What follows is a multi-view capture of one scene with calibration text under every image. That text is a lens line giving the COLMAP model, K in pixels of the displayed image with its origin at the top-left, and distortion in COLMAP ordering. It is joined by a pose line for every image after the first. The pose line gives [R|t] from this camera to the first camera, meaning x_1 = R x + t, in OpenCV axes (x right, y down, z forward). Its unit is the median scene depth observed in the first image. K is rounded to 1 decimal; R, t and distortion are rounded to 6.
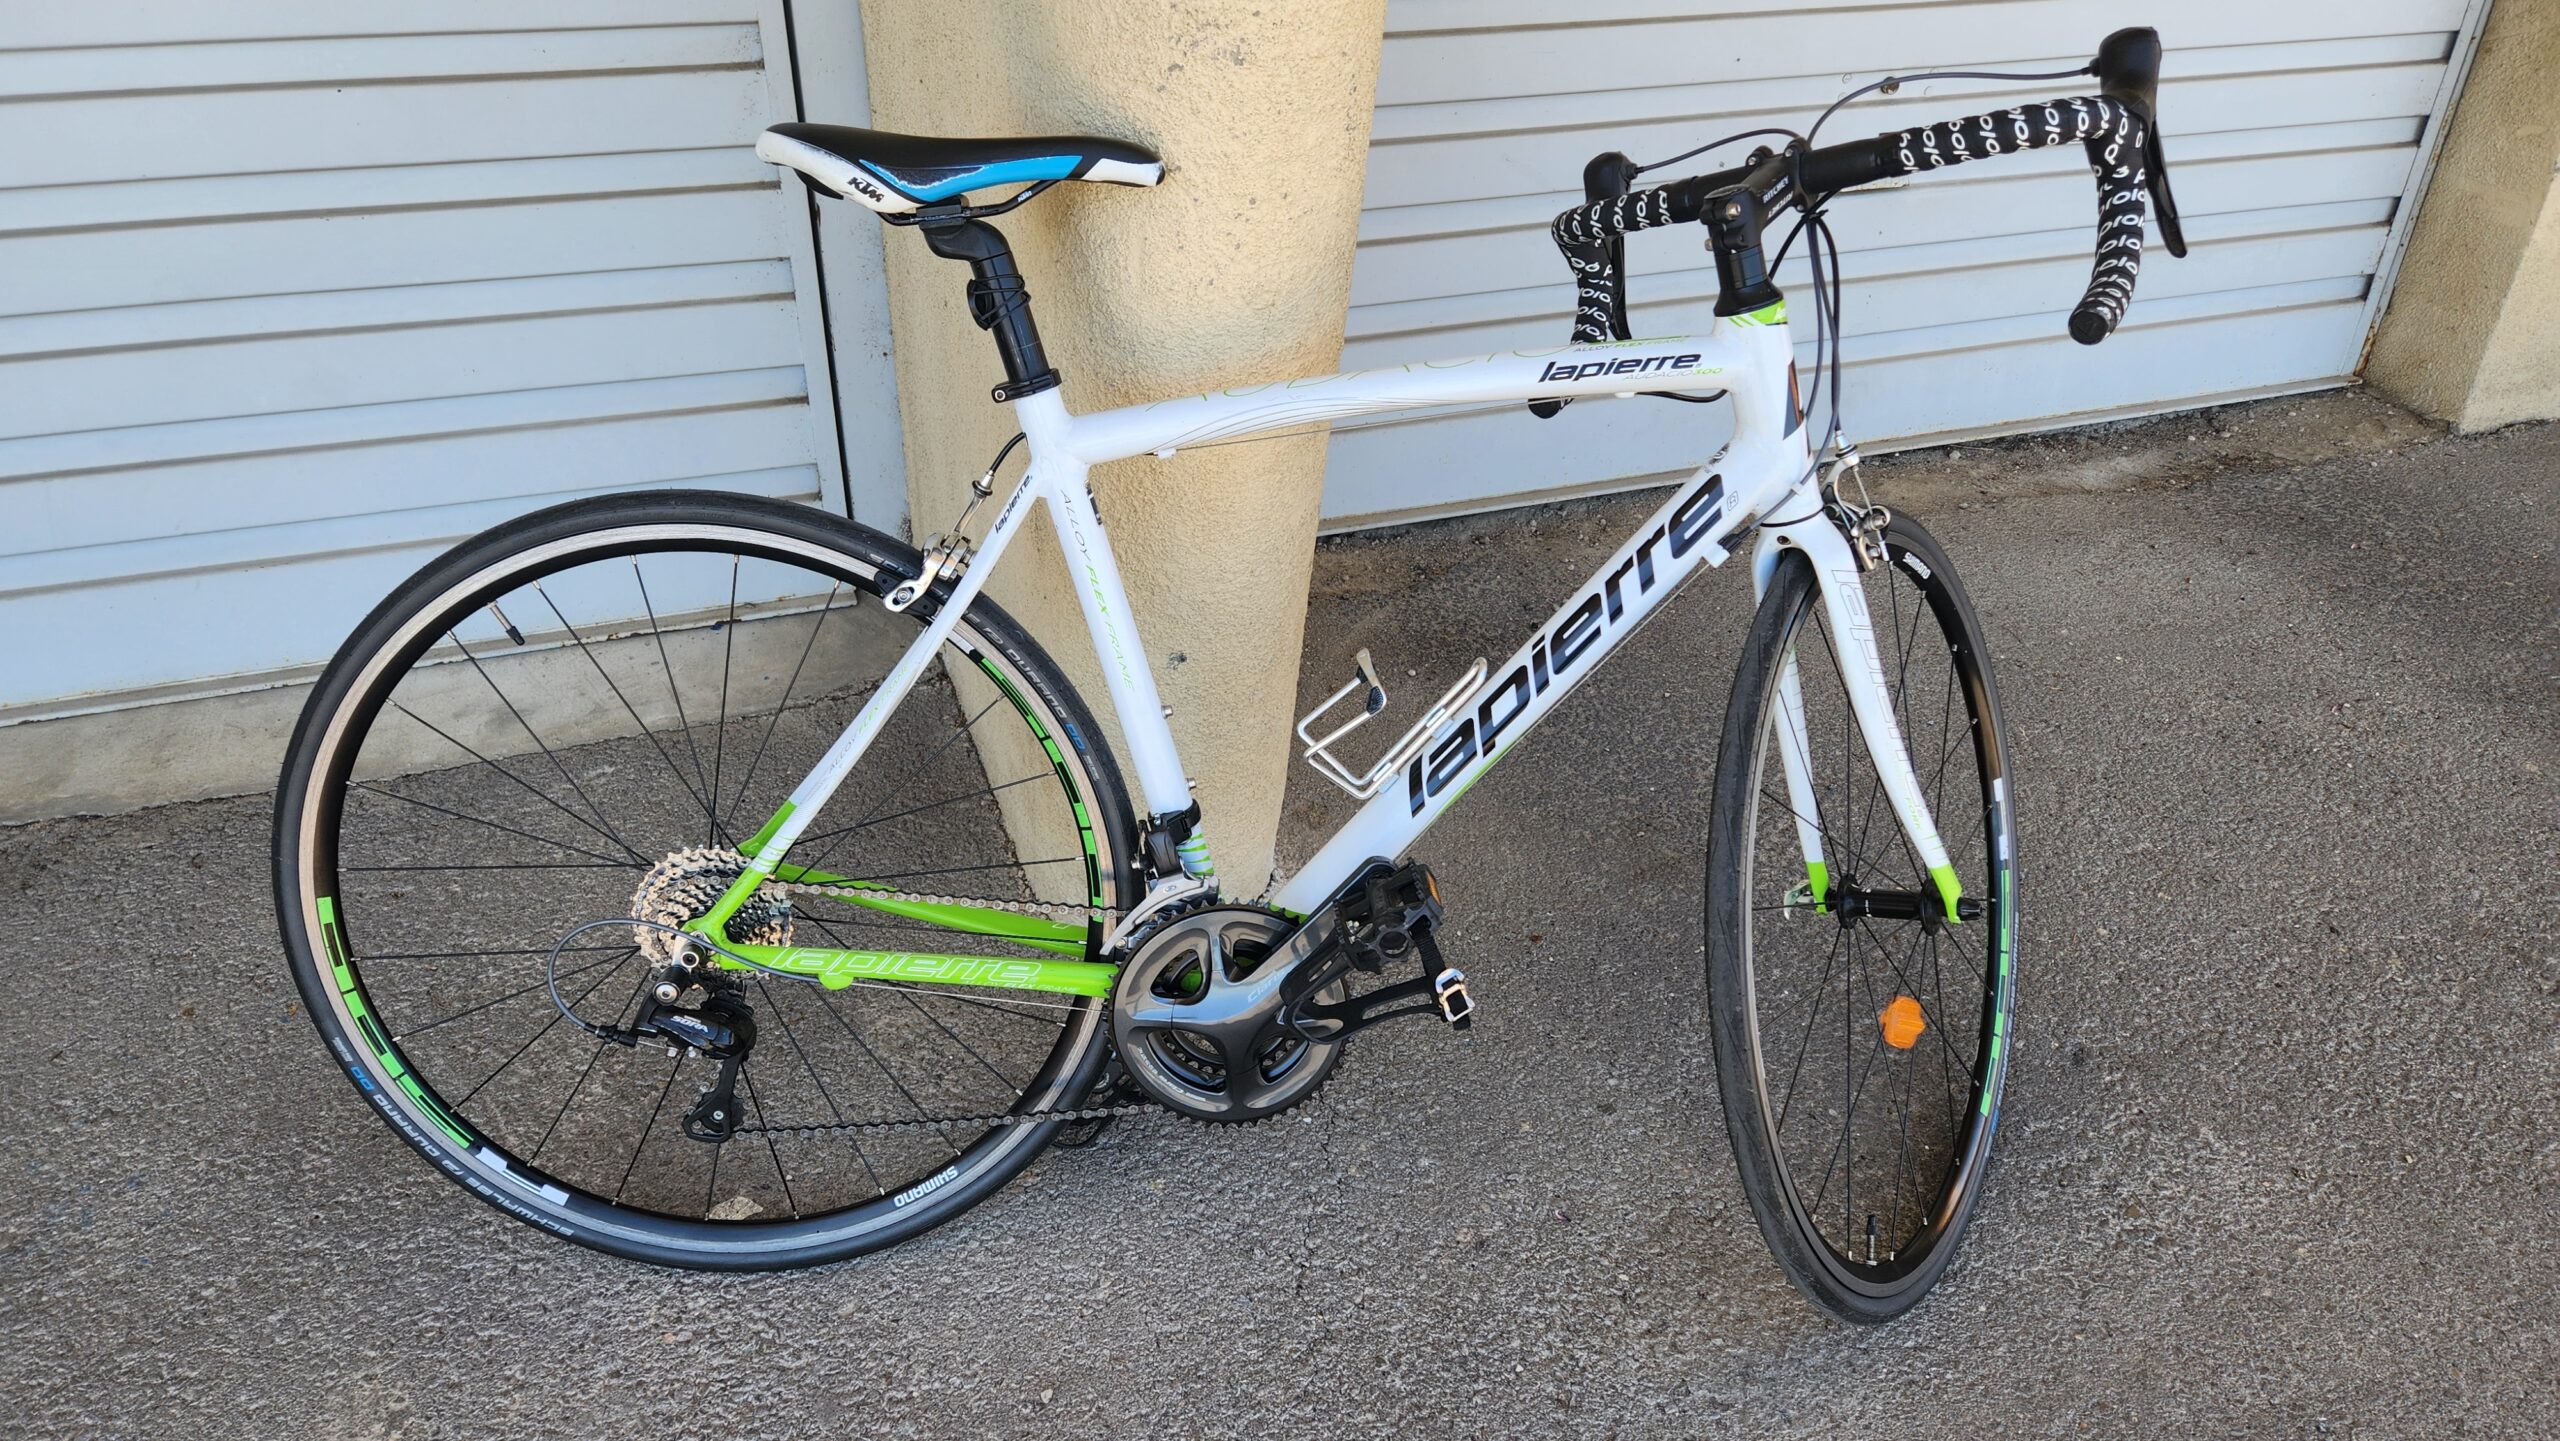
lens RADIAL K [[1697.6, 0, 1280.0], [0, 1697.6, 720.5], [0, 0, 1]] dist [0.036961, -0.001657]
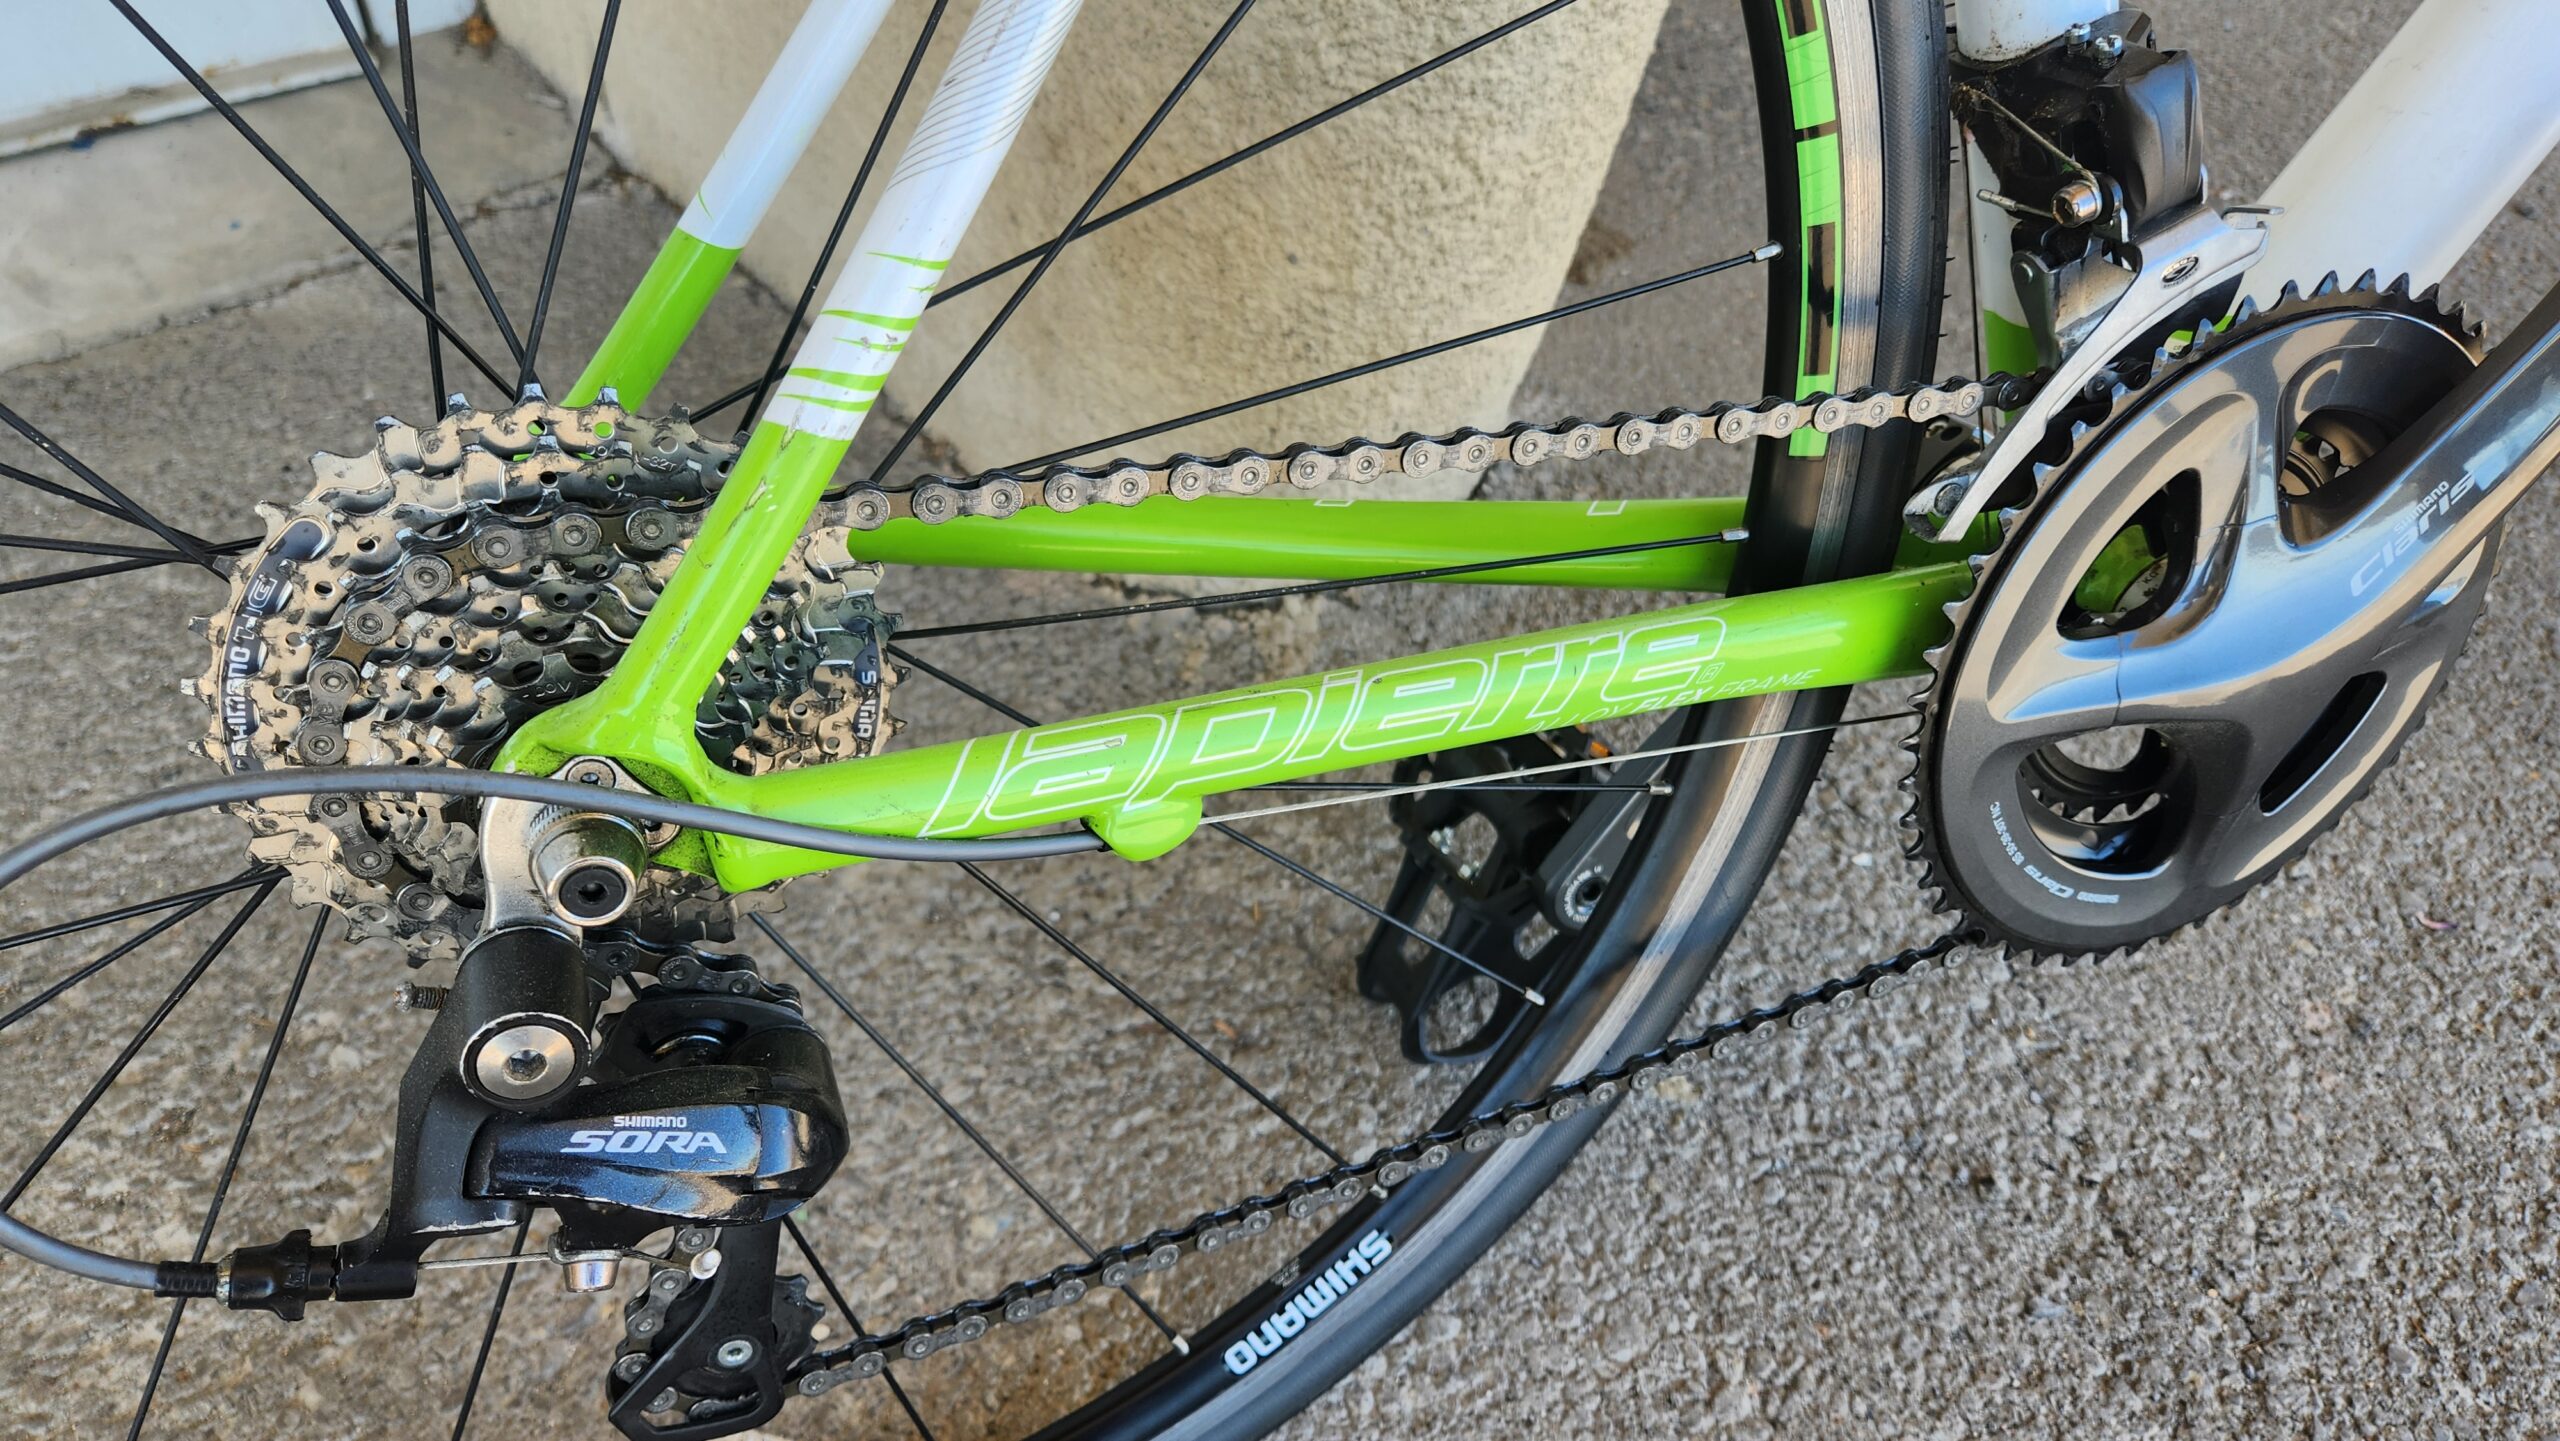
lens RADIAL K [[1697.6, 0, 1280.0], [0, 1697.6, 720.5], [0, 0, 1]] dist [0.036961, -0.001657]
pose [[0.941580, -0.223062, 0.252331, -0.299912], [0.170936, 0.962067, 0.212620, 0.083839], [-0.290187, -0.157067, 0.943992, 0.736794]]
